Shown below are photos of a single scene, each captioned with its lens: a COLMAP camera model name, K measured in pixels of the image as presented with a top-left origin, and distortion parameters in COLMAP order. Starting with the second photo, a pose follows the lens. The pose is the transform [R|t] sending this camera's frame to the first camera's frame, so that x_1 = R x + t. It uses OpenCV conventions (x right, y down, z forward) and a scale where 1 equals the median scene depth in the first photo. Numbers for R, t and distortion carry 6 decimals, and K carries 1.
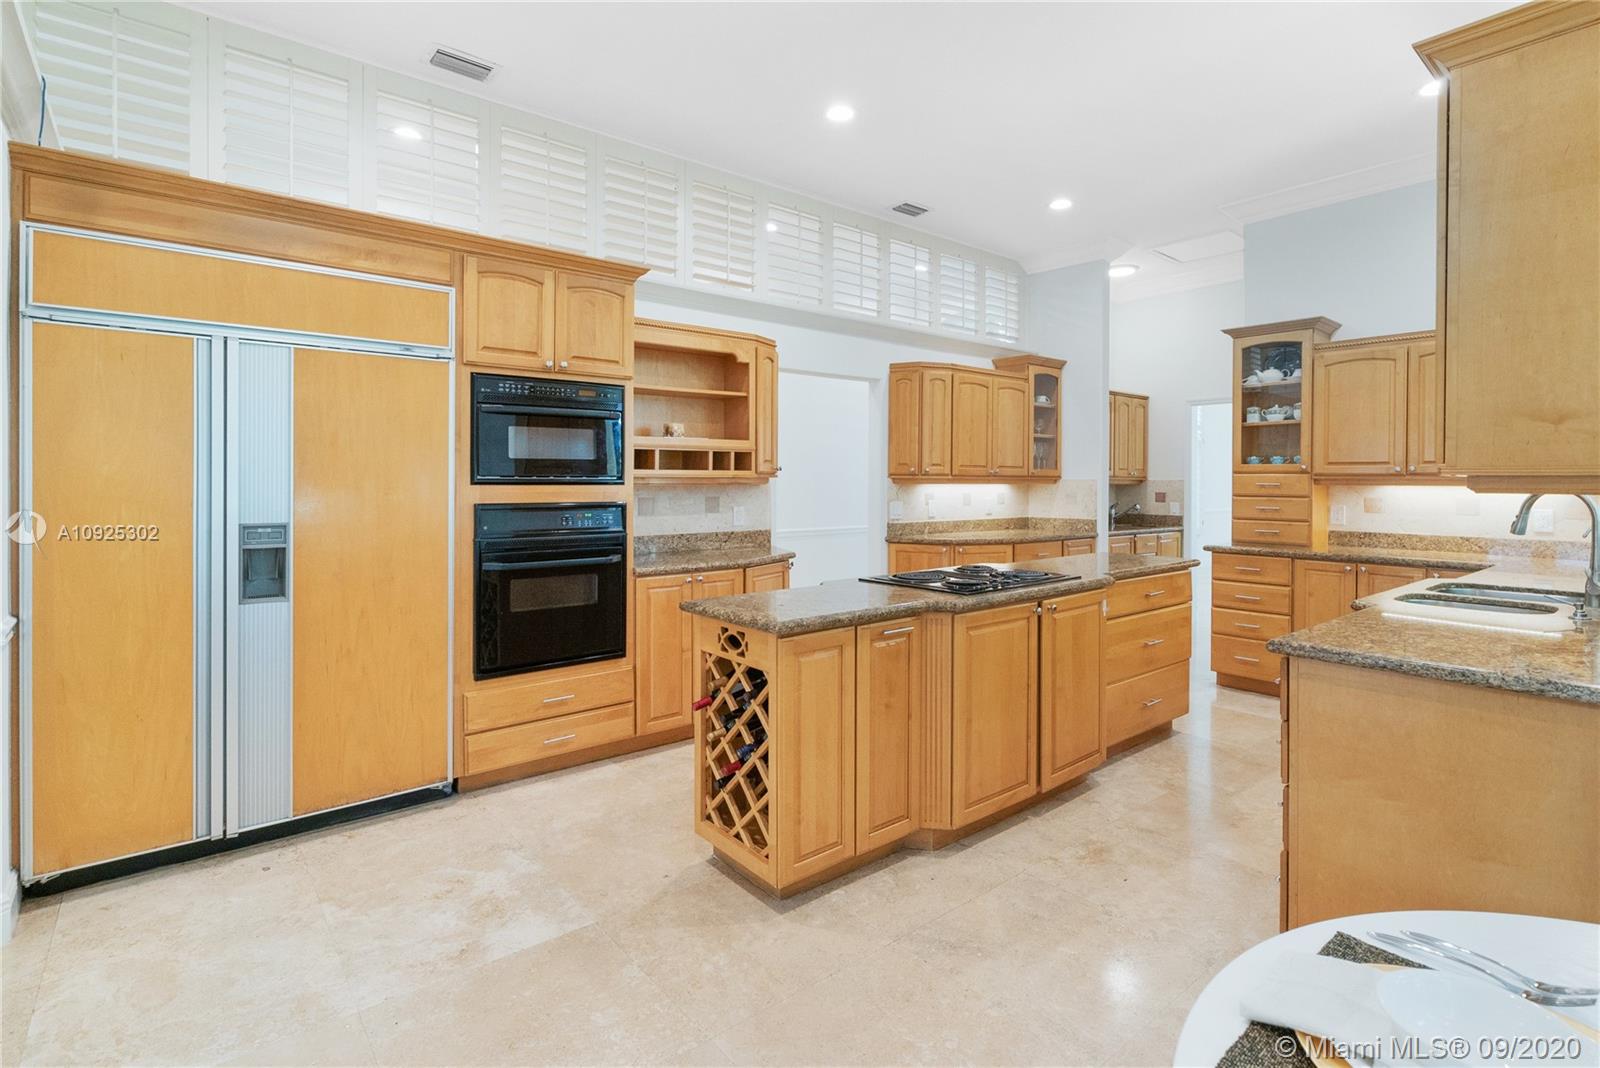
lens RADIAL K [[752.1, 0, 802.4], [0, 752.1, 489.9], [0, 0, 1]] dist [-0.000421, -0.000066]
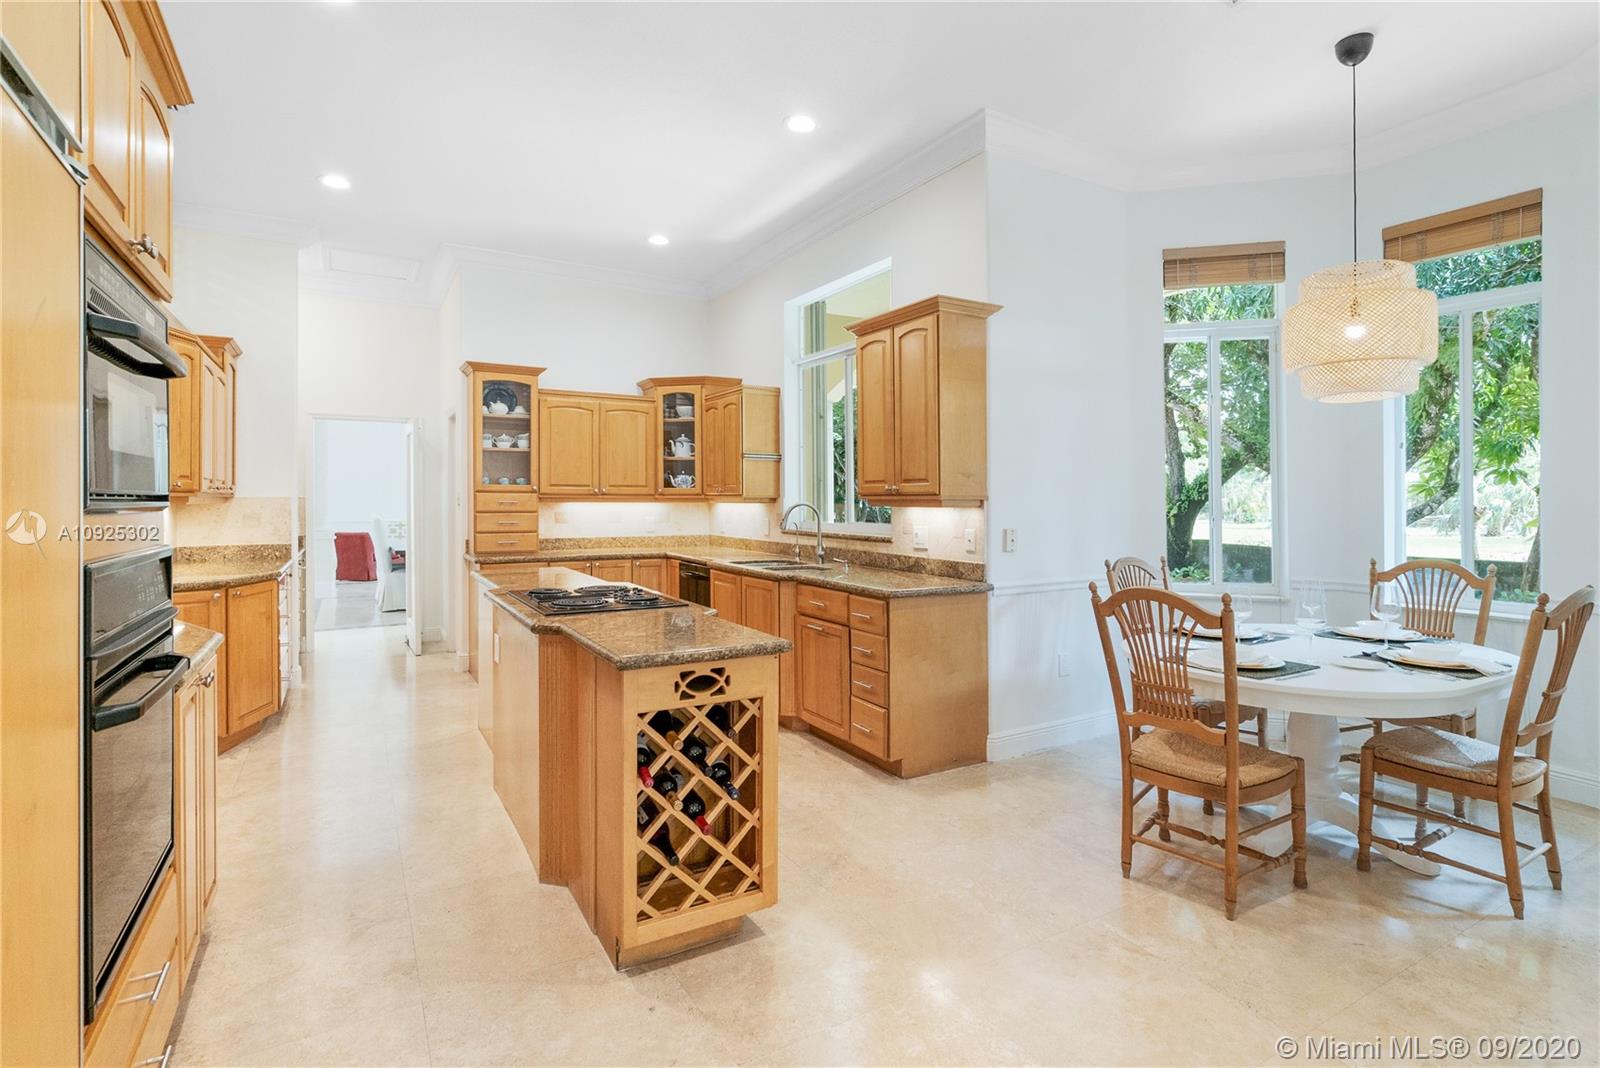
lens RADIAL K [[742.8, 0, 809.4], [0, 742.8, 503.7], [0, 0, 1]] dist [0.000812, 0.000070]
pose [[0.186312, -0.007220, 0.982464, -0.483364], [0.009997, 0.999935, 0.005452, -0.007097], [-0.982440, 0.008806, 0.186372, 0.369506]]
